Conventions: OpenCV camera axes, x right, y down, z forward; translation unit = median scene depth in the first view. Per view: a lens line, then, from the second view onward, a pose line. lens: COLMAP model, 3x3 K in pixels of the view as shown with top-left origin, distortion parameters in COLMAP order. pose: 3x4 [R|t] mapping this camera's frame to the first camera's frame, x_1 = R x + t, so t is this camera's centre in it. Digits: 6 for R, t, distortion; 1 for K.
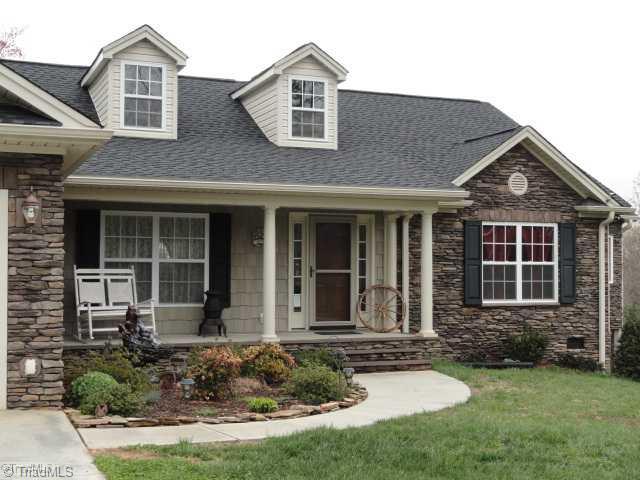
lens RADIAL K [[849.3, 0, 320.3], [0, 849.3, 238.8], [0, 0, 1]] dist [-0.041945, 0.000000]
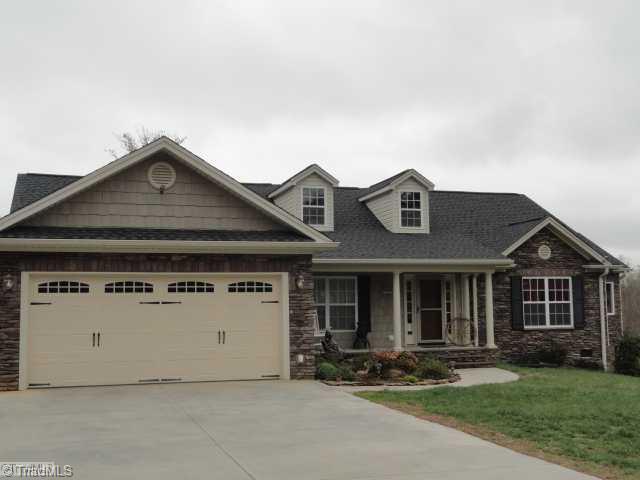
lens RADIAL K [[725.9, 0, 319.4], [0, 725.9, 244.5], [0, 0, 1]] dist [-0.007284, 0.000000]
pose [[0.996365, -0.023364, -0.081915, -0.081420], [0.019095, 0.998438, -0.052513, -0.017236], [0.083014, 0.050758, 0.995255, -0.418810]]
